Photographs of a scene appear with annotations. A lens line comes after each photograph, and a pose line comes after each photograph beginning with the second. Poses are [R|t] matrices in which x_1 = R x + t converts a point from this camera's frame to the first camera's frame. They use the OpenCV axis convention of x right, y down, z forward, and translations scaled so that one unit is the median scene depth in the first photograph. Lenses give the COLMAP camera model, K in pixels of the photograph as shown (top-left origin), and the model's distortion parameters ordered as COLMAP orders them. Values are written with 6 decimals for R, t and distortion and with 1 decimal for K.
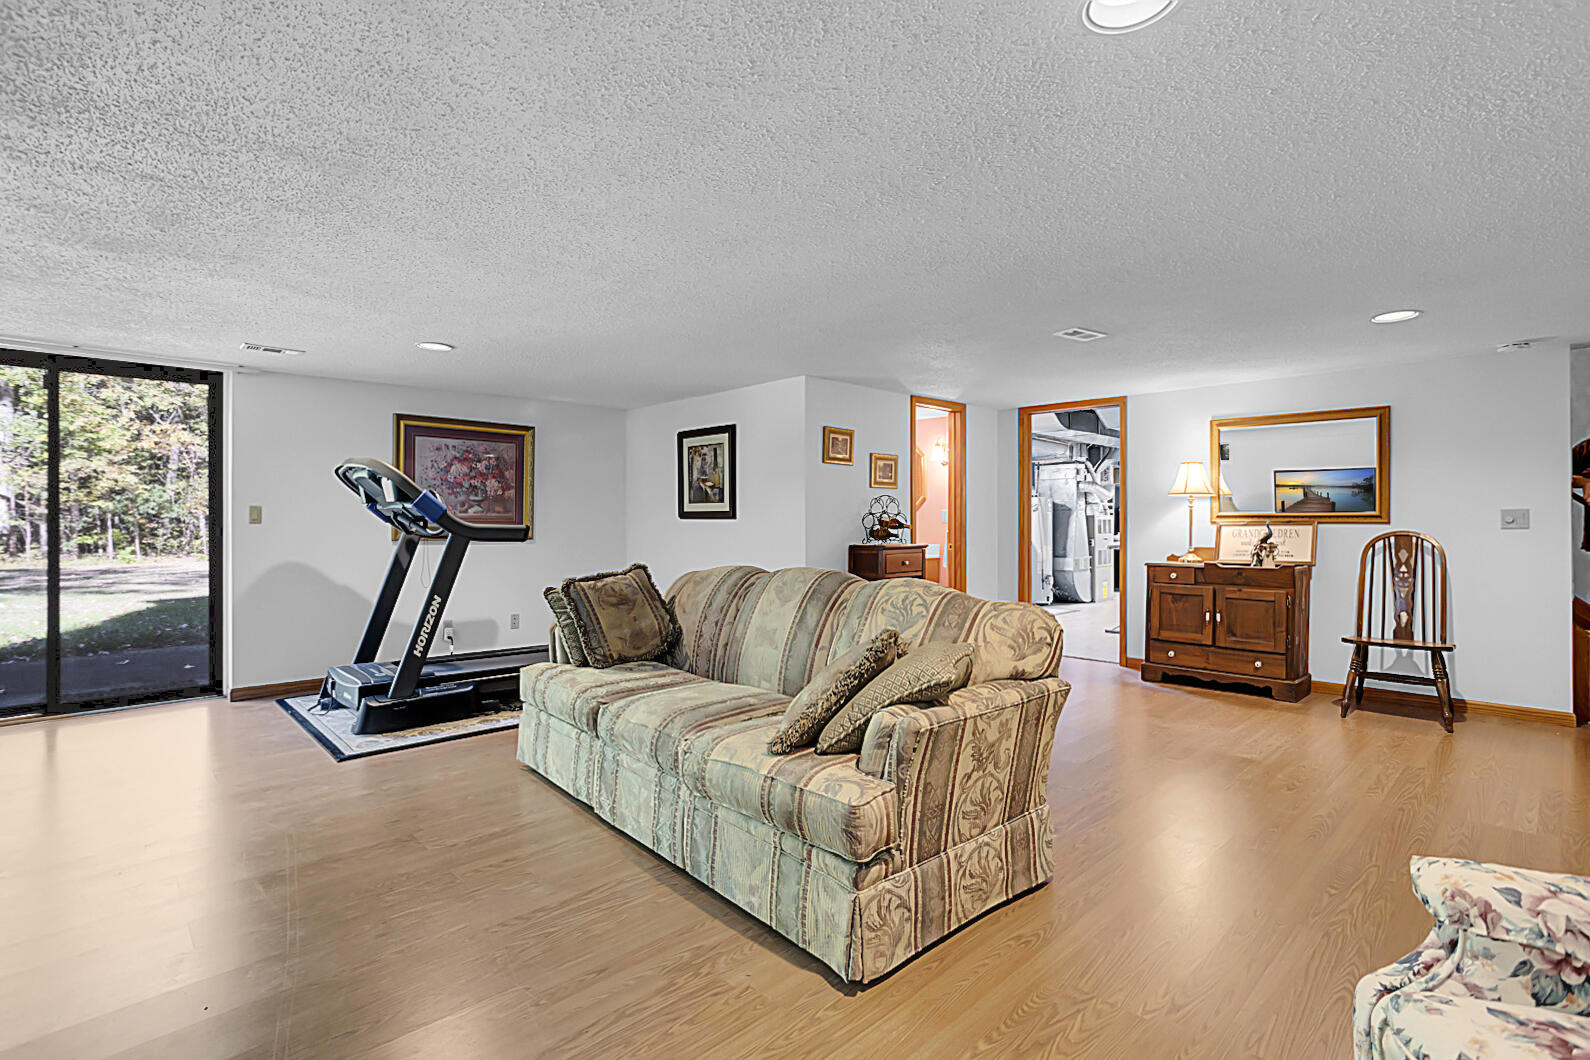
lens RADIAL K [[759.9, 0, 798.2], [0, 759.9, 517.5], [0, 0, 1]] dist [-0.052869, 0.034631]
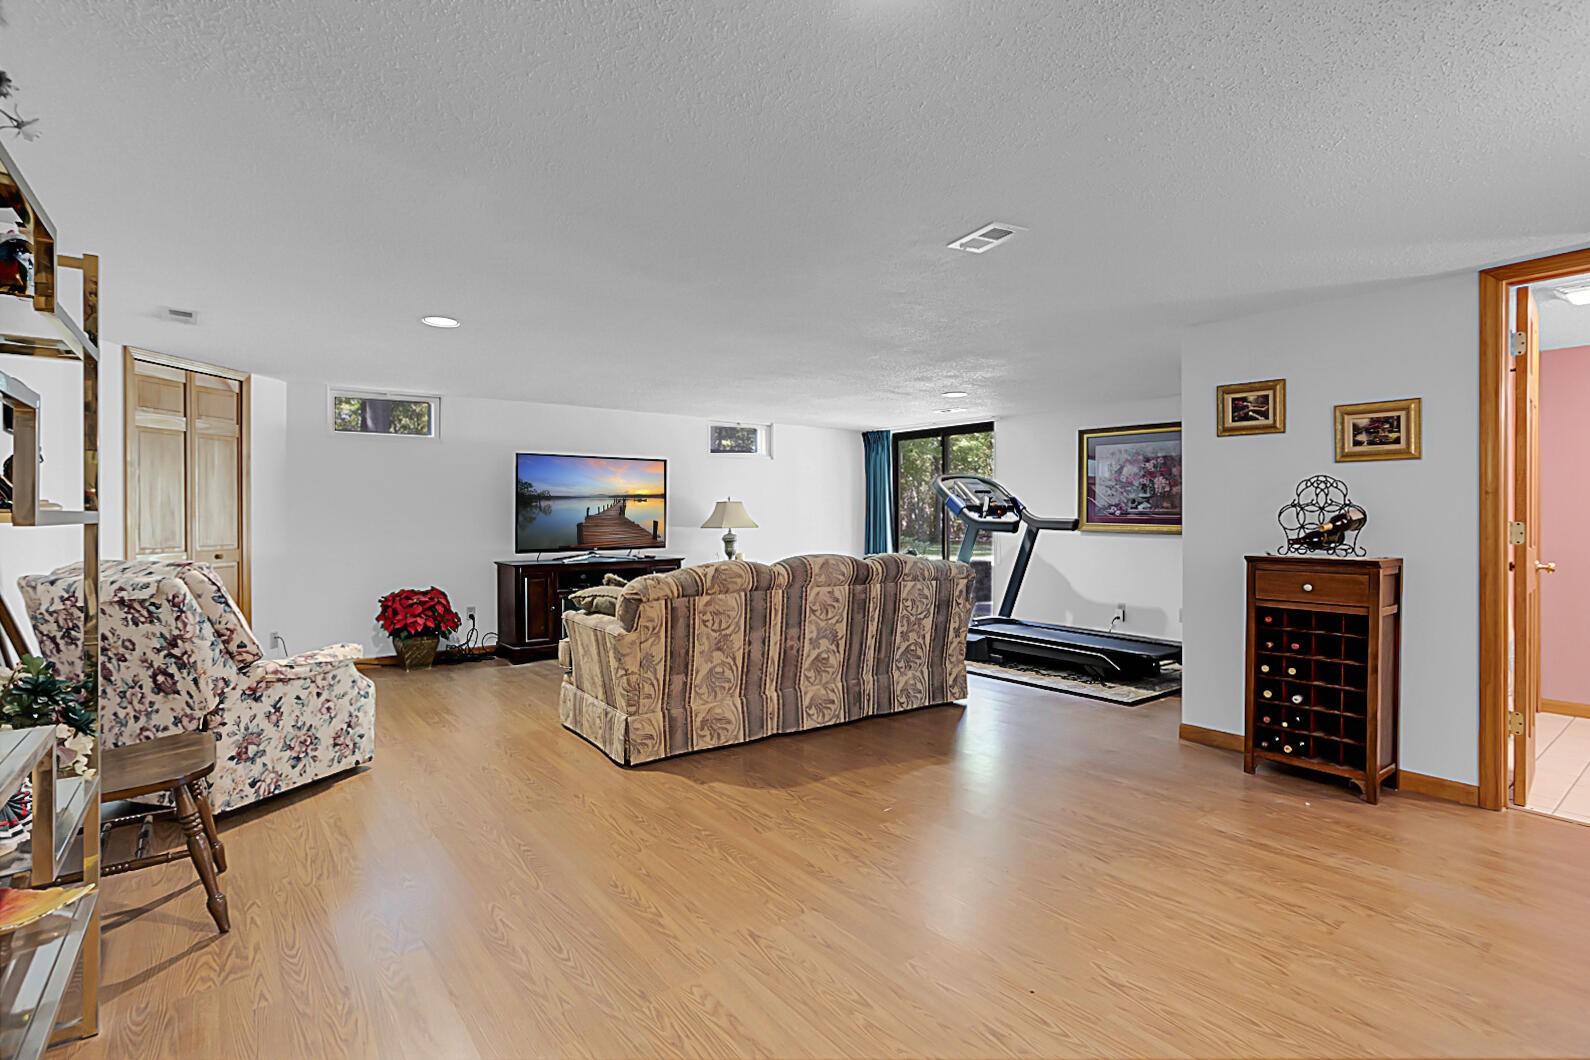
lens RADIAL K [[759.9, 0, 798.2], [0, 759.9, 517.5], [0, 0, 1]] dist [-0.052869, 0.034631]
pose [[-0.117588, 0.005237, -0.993049, 0.731285], [0.000926, 0.999986, 0.005164, 0.000548], [0.993062, -0.000313, -0.117591, 0.642181]]
